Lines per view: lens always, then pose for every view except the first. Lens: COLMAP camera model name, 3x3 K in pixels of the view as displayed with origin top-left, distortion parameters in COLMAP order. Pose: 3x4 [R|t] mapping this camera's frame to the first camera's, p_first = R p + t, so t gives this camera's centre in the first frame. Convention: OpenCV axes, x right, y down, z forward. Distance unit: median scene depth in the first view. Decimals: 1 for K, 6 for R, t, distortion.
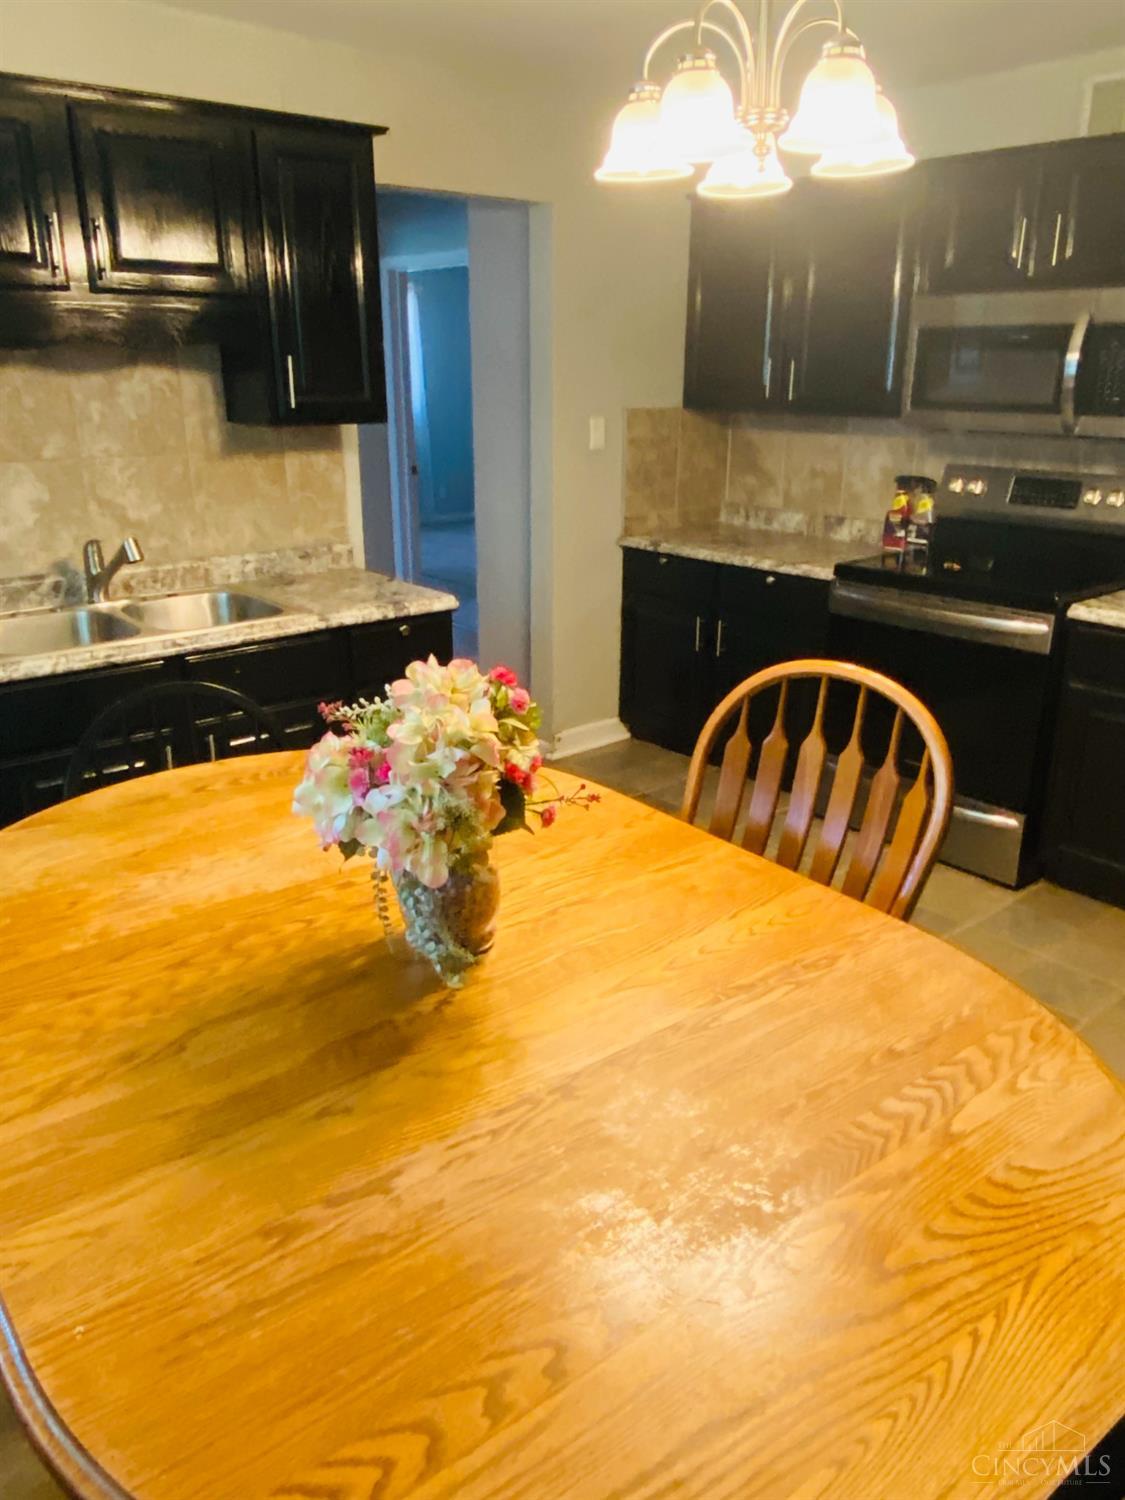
lens RADIAL K [[1091.0, 0, 555.4], [0, 1091.0, 753.6], [0, 0, 1]] dist [0.042156, -0.079985]
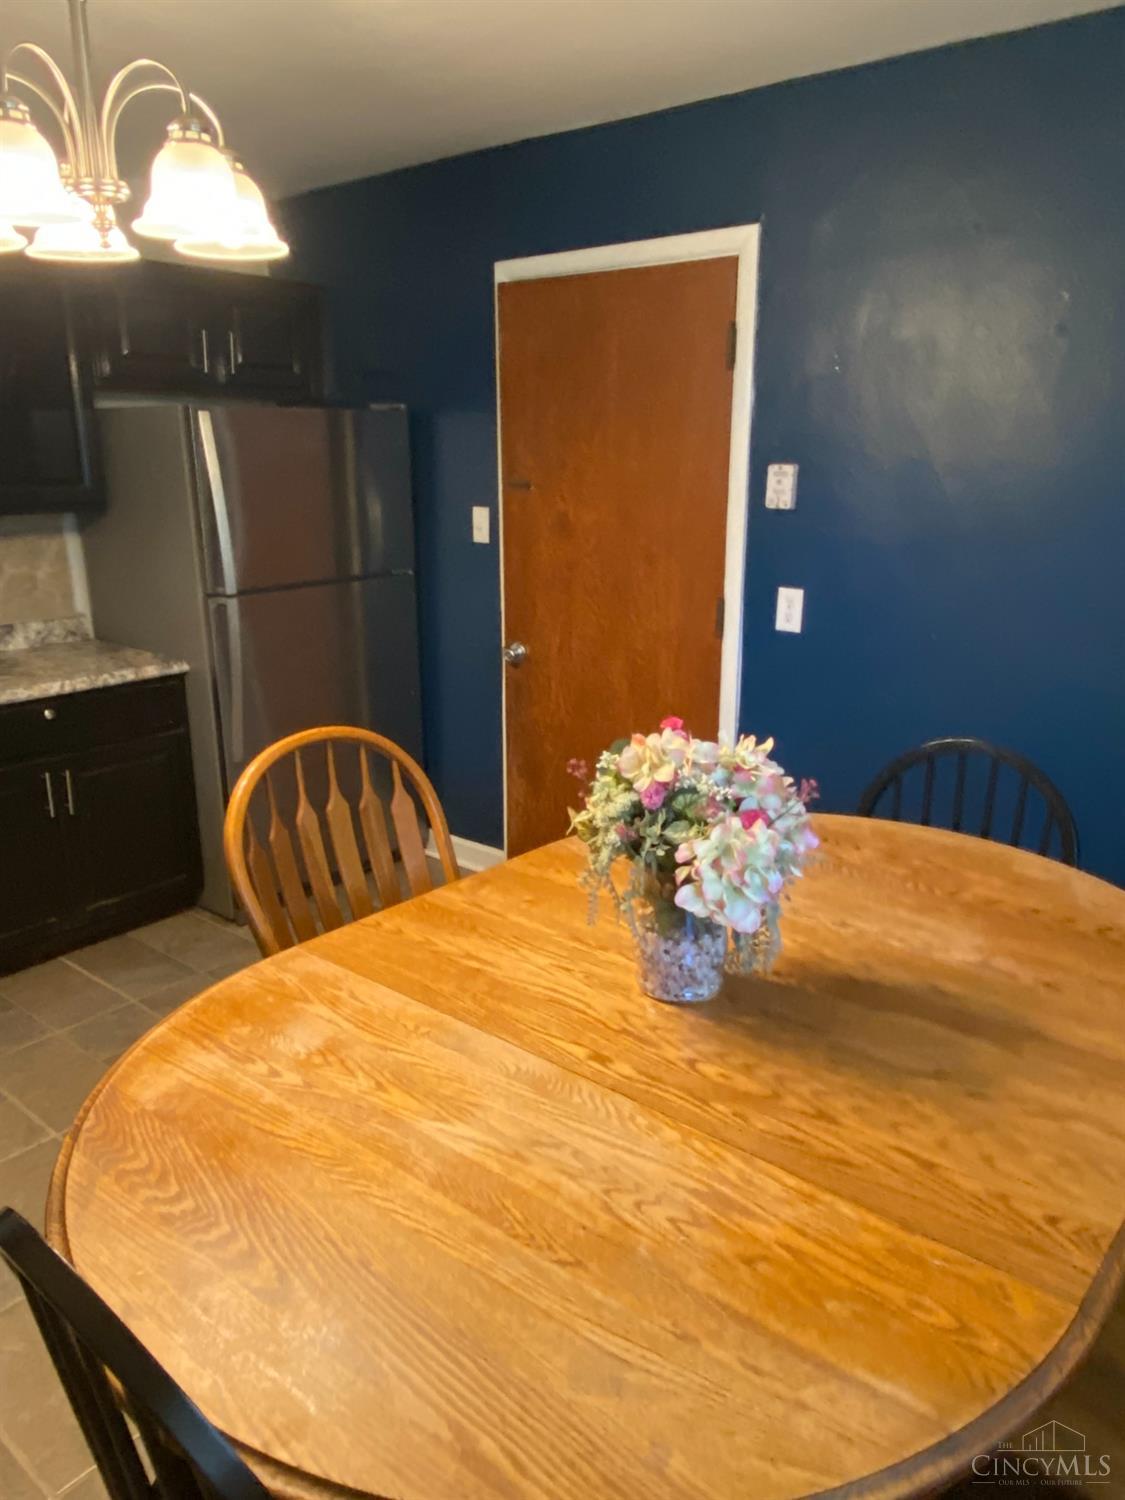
lens RADIAL K [[1091.0, 0, 555.4], [0, 1091.0, 753.6], [0, 0, 1]] dist [0.042156, -0.079985]
pose [[-0.182048, -0.281272, 0.942202, -1.122030], [0.336827, 0.882403, 0.328501, -0.465975], [-0.923800, 0.377162, -0.065899, 1.205008]]
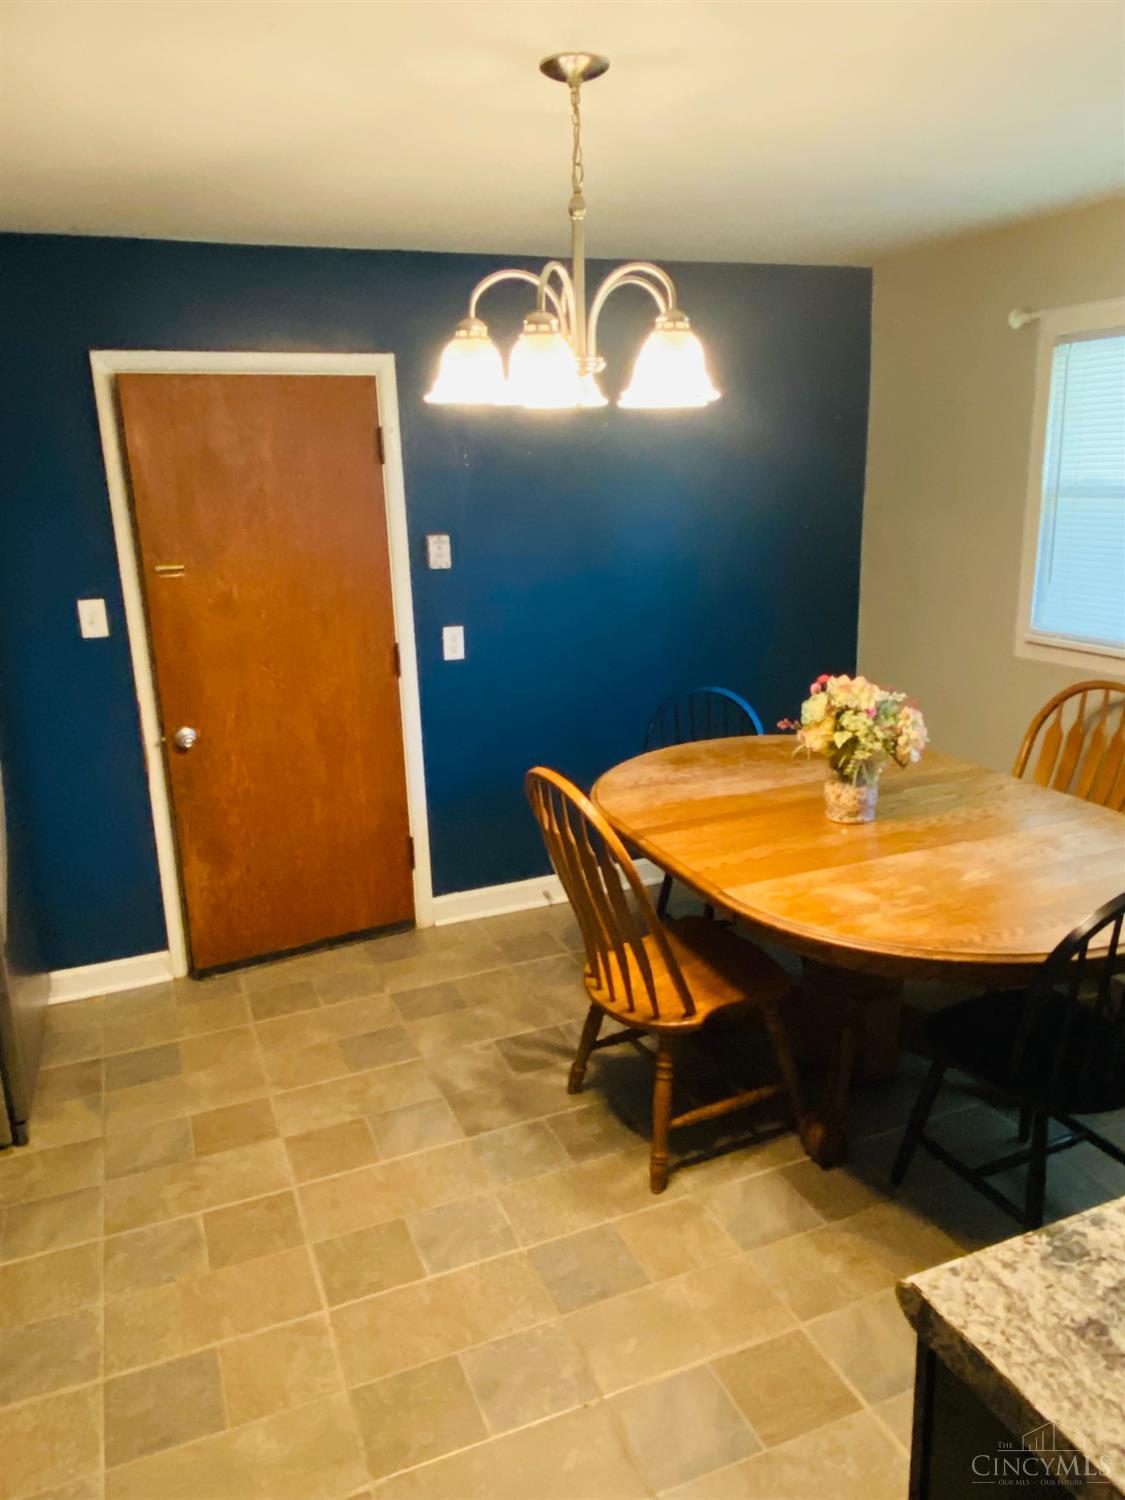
lens RADIAL K [[1091.0, 0, 555.4], [0, 1091.0, 753.6], [0, 0, 1]] dist [0.042156, -0.079985]
pose [[-0.956421, -0.064898, 0.284686, -0.151642], [0.112085, 0.818692, 0.563188, -1.209751], [-0.269620, 0.570554, -0.775740, 2.877888]]
